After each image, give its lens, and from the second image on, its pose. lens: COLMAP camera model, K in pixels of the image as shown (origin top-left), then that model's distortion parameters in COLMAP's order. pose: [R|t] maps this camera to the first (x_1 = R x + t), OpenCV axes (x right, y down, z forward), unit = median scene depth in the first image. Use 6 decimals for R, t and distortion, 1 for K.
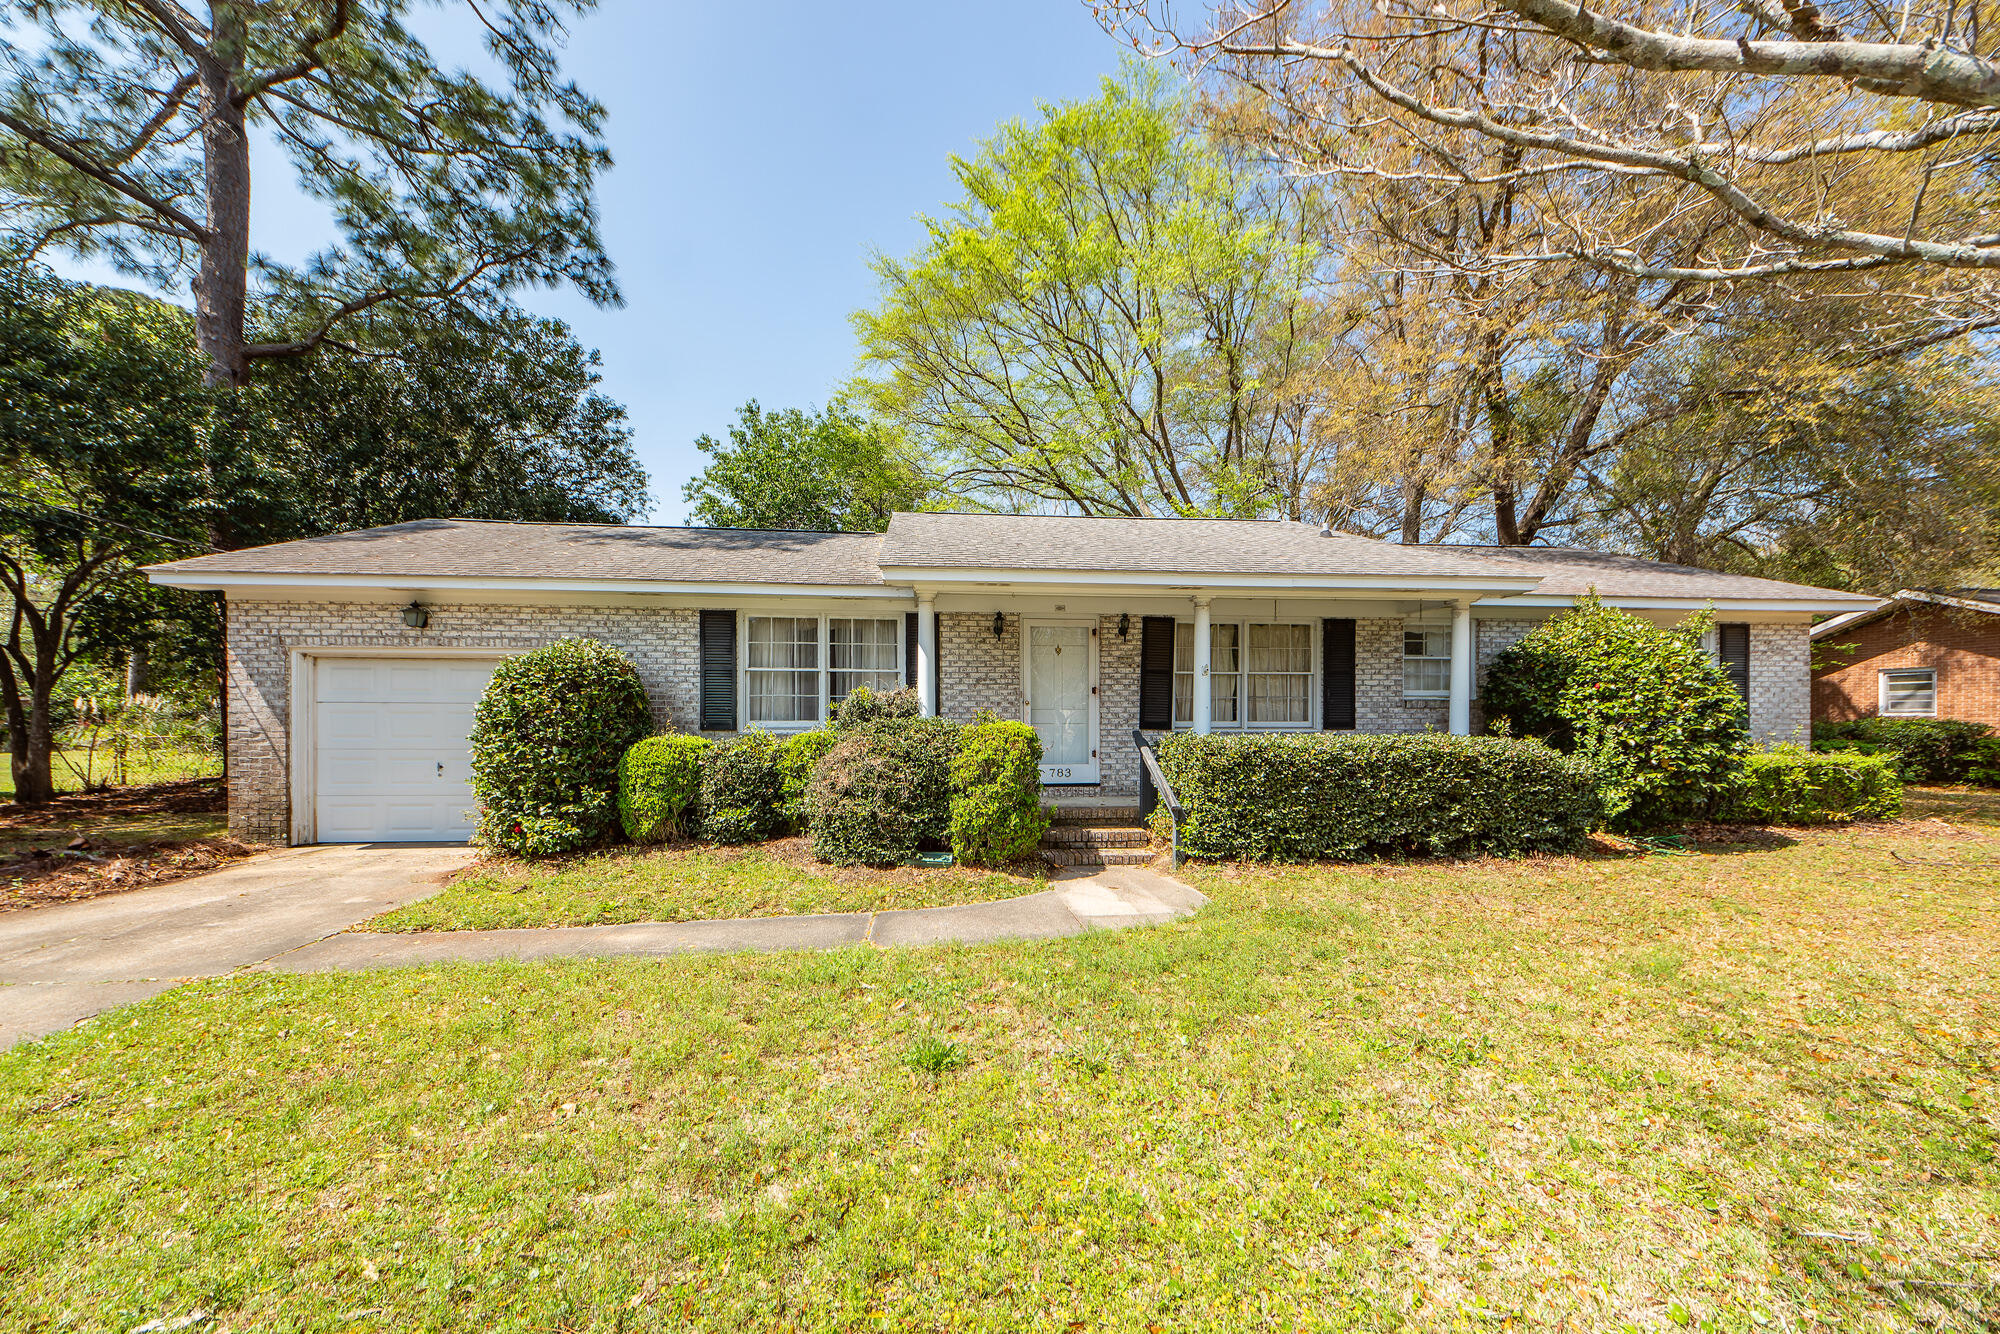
lens RADIAL K [[734.2, 0, 1000.0], [0, 734.2, 676.4], [0, 0, 1]] dist [0.005658, -0.000546]
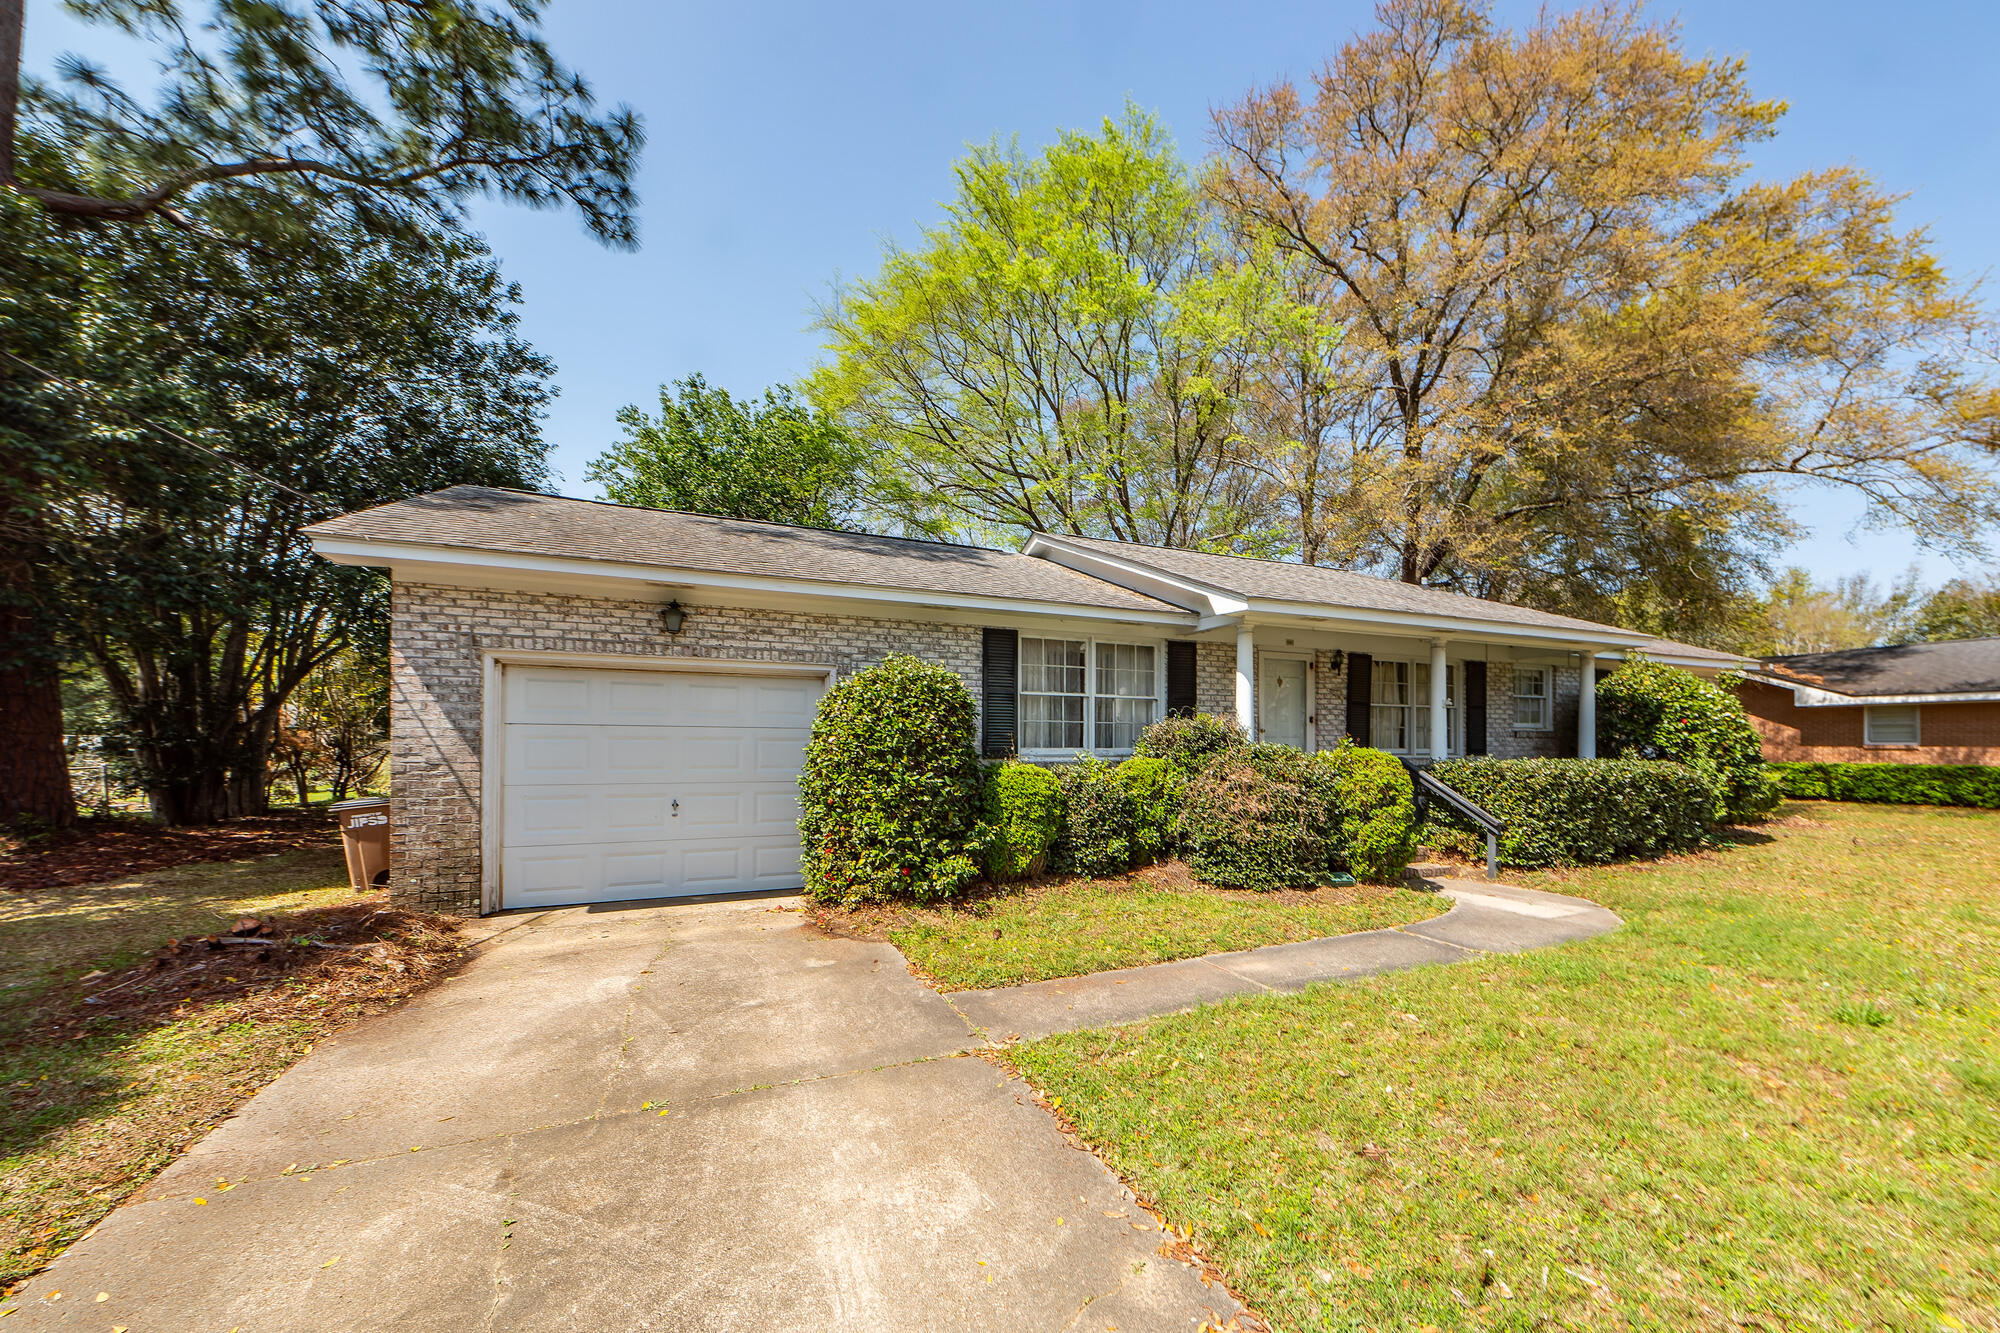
lens RADIAL K [[783.7, 0, 993.7], [0, 783.7, 677.5], [0, 0, 1]] dist [0.018250, -0.003851]
pose [[0.943680, 0.029753, 0.329520, -0.736653], [-0.019825, 0.999244, -0.033451, 0.004987], [-0.330266, 0.025034, 0.943556, 0.066751]]
